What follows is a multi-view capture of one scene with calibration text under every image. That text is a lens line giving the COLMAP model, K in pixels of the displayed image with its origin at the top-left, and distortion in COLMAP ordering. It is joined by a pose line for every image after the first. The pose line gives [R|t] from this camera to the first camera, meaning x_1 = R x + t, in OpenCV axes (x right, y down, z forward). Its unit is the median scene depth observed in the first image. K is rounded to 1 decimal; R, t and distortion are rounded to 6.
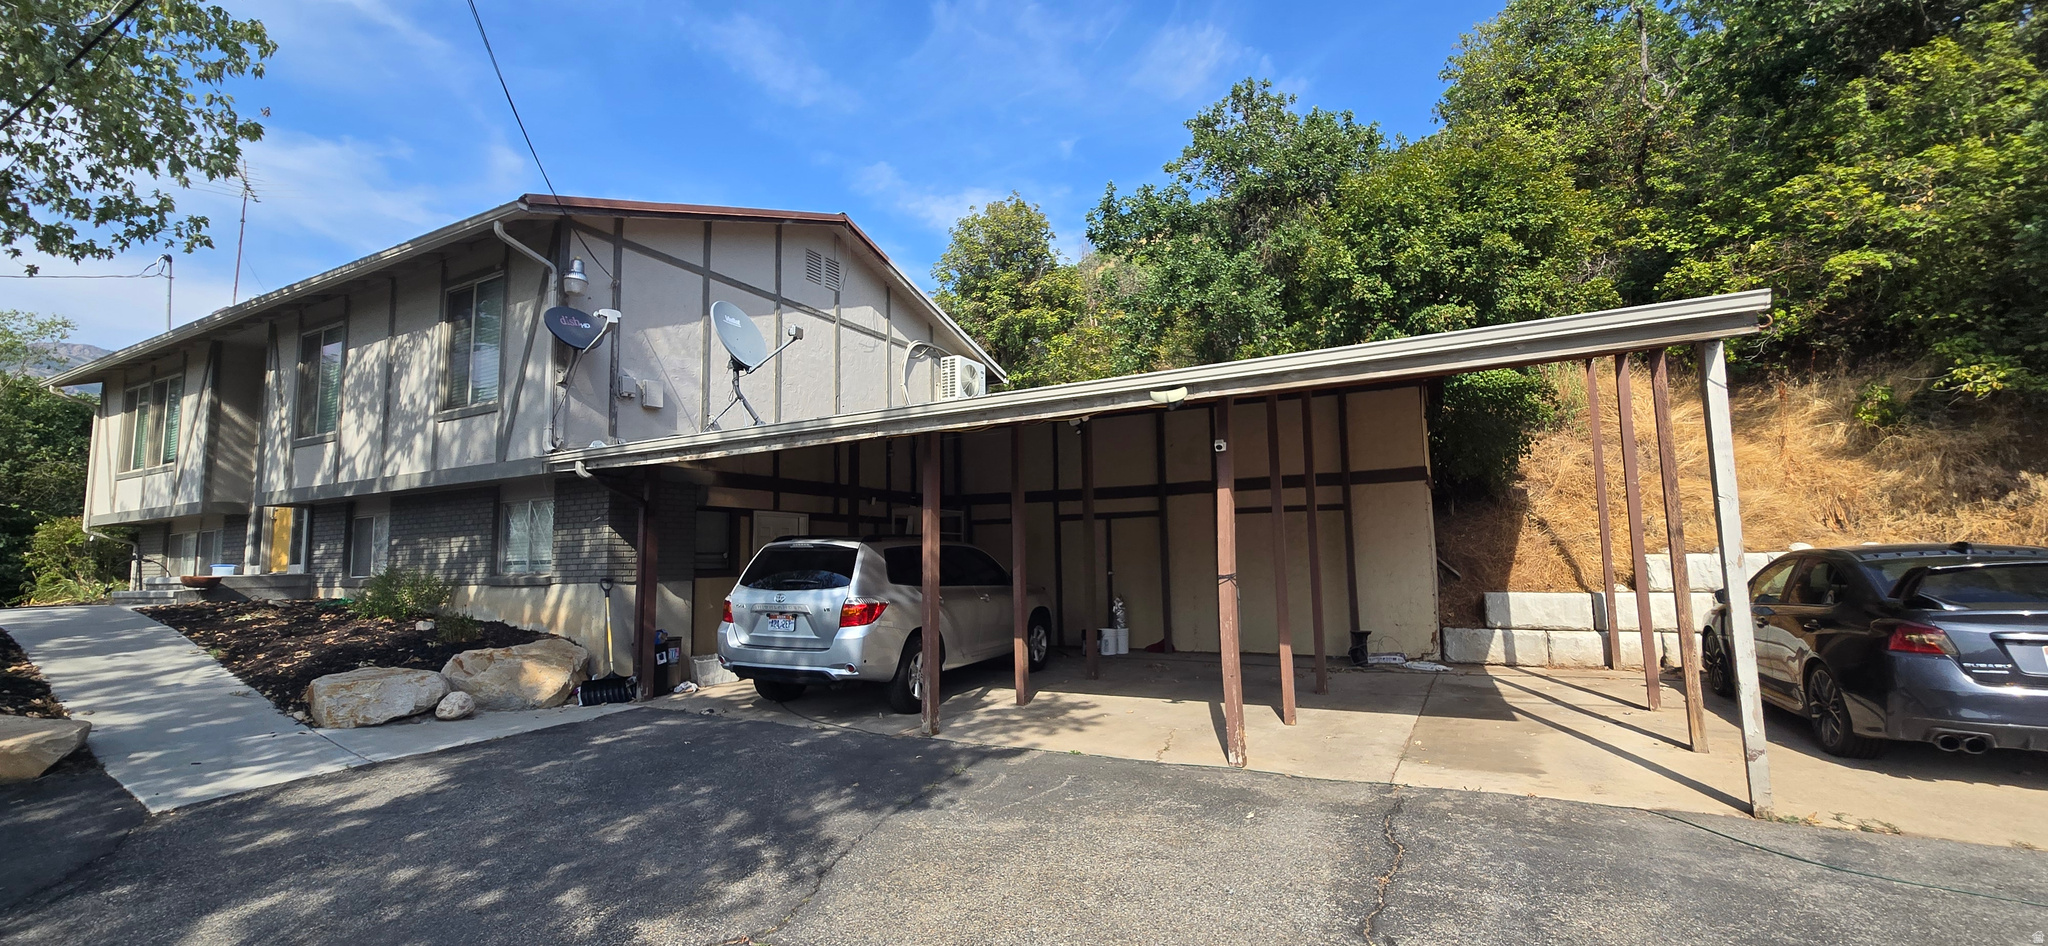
lens RADIAL K [[833.8, 0, 1039.7], [0, 833.8, 474.6], [0, 0, 1]] dist [-0.000185, -0.000022]
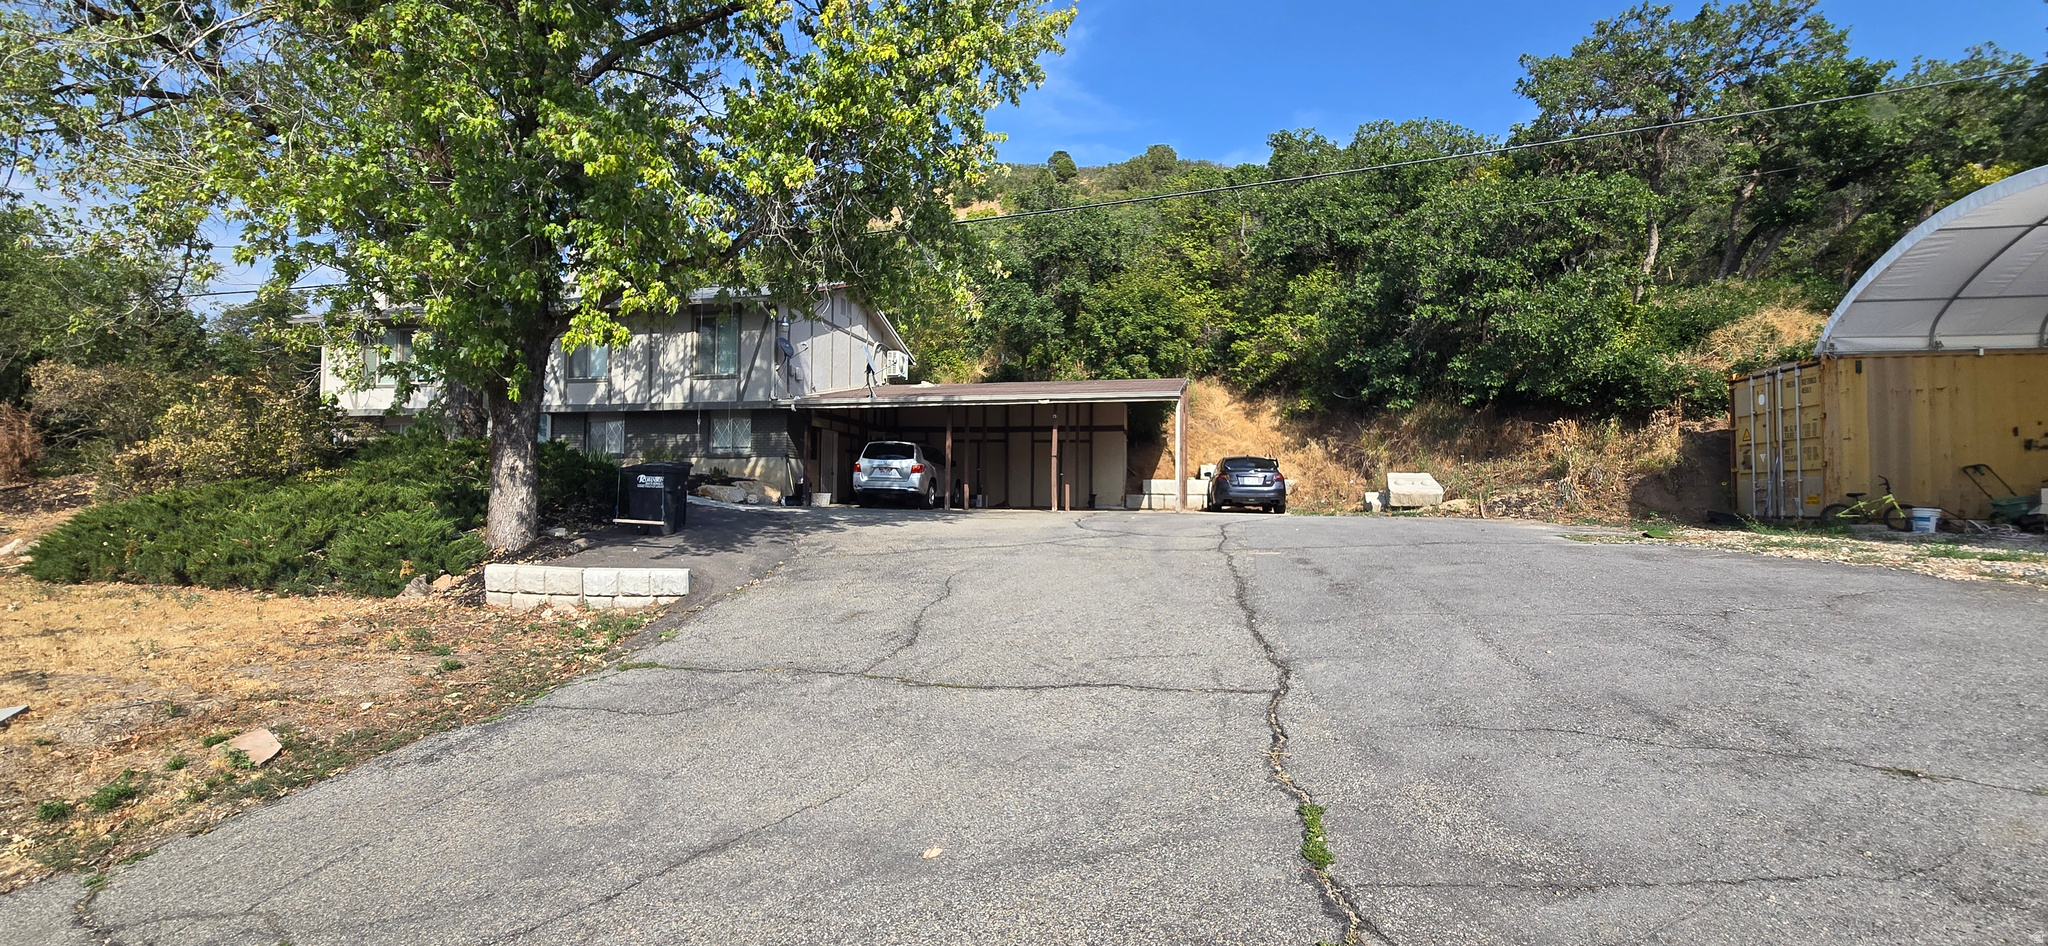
lens RADIAL K [[833.8, 0, 1039.7], [0, 833.8, 474.6], [0, 0, 1]] dist [-0.000185, -0.000022]
pose [[0.957310, 0.037447, 0.286627, -0.441776], [-0.057350, 0.996467, 0.061357, -0.002545], [-0.283317, -0.075176, 0.956075, -1.219148]]
